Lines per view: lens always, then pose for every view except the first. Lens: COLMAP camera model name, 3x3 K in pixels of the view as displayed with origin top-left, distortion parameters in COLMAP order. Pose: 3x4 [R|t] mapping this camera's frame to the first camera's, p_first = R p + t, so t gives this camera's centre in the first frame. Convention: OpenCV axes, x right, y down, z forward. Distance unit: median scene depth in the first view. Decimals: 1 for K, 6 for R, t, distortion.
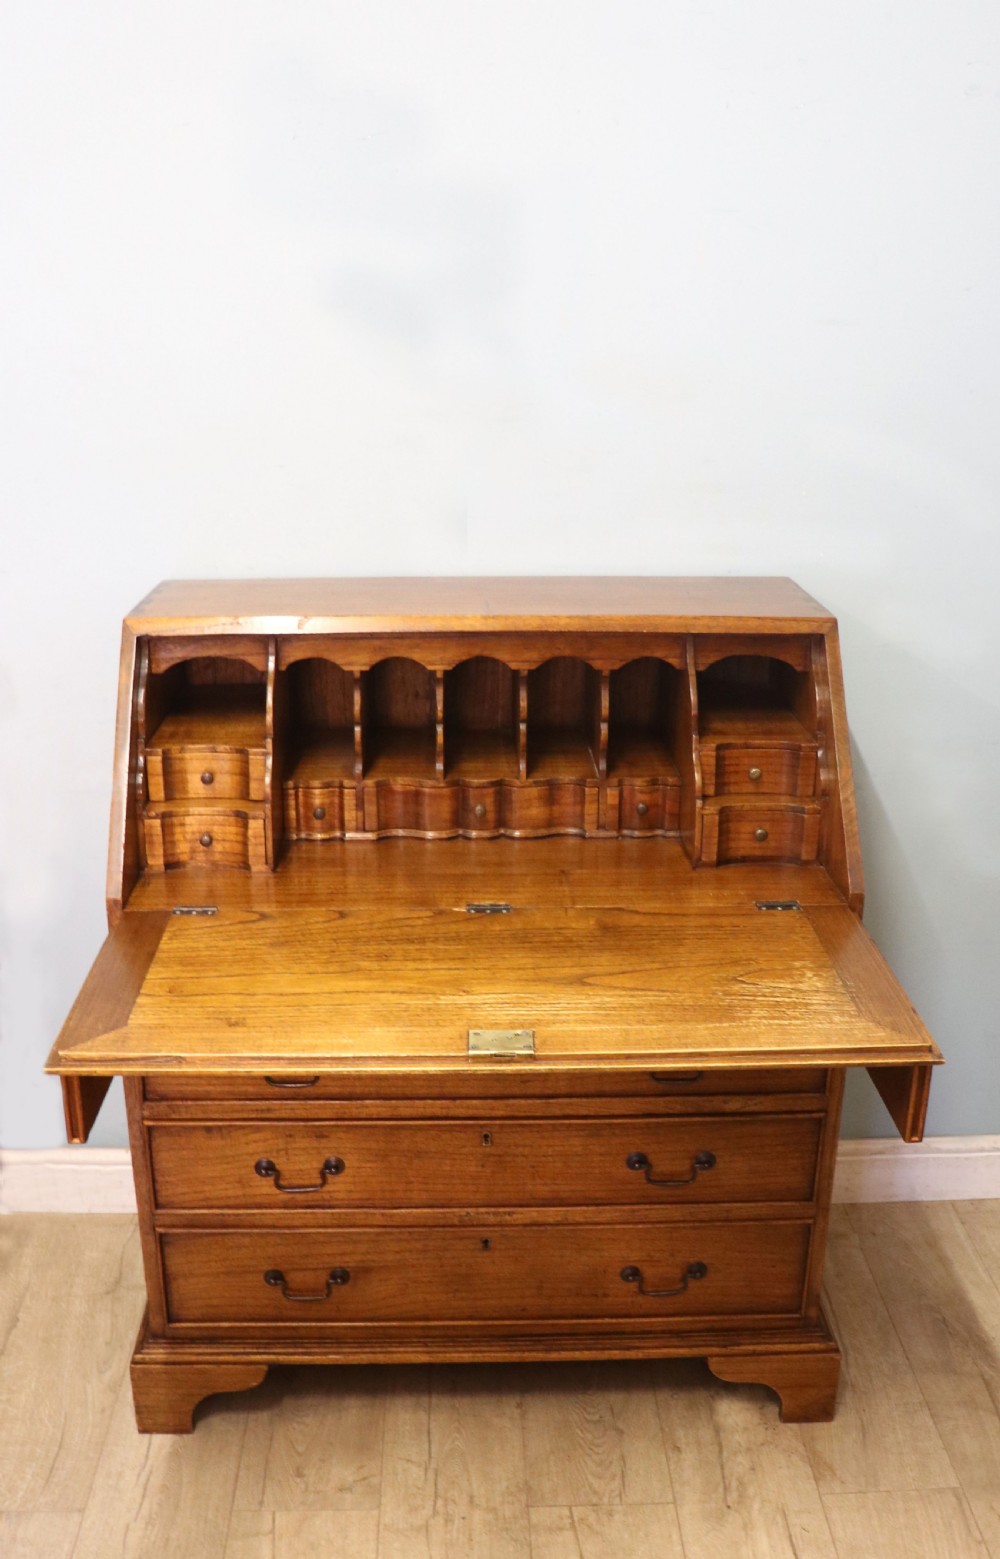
lens RADIAL K [[1520.6, 0, 490.8], [0, 1520.6, 856.6], [0, 0, 1]] dist [-0.185387, 0.150288]
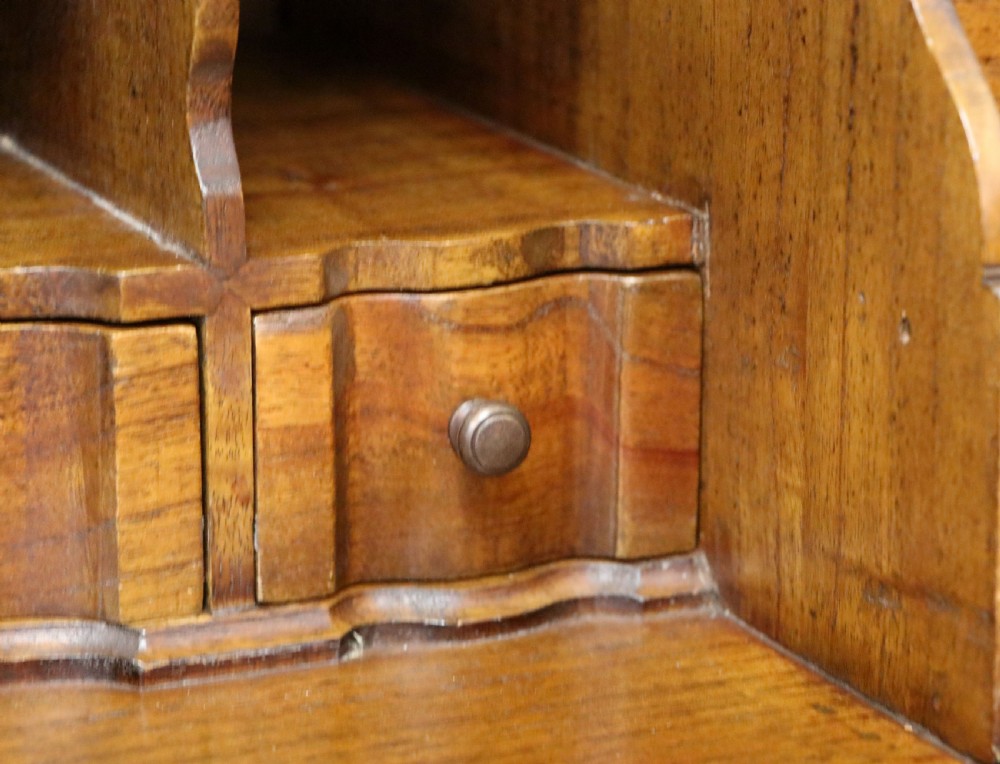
lens RADIAL K [[3726.5, 0, 500.0], [0, 3726.5, 382.0], [0, 0, 1]] dist [0.170142, 3.902341]
pose [[0.930837, -0.094997, 0.352871, -0.031705], [0.132695, 0.987577, -0.084169, -0.005499], [-0.340491, 0.125172, 0.931879, 0.679251]]
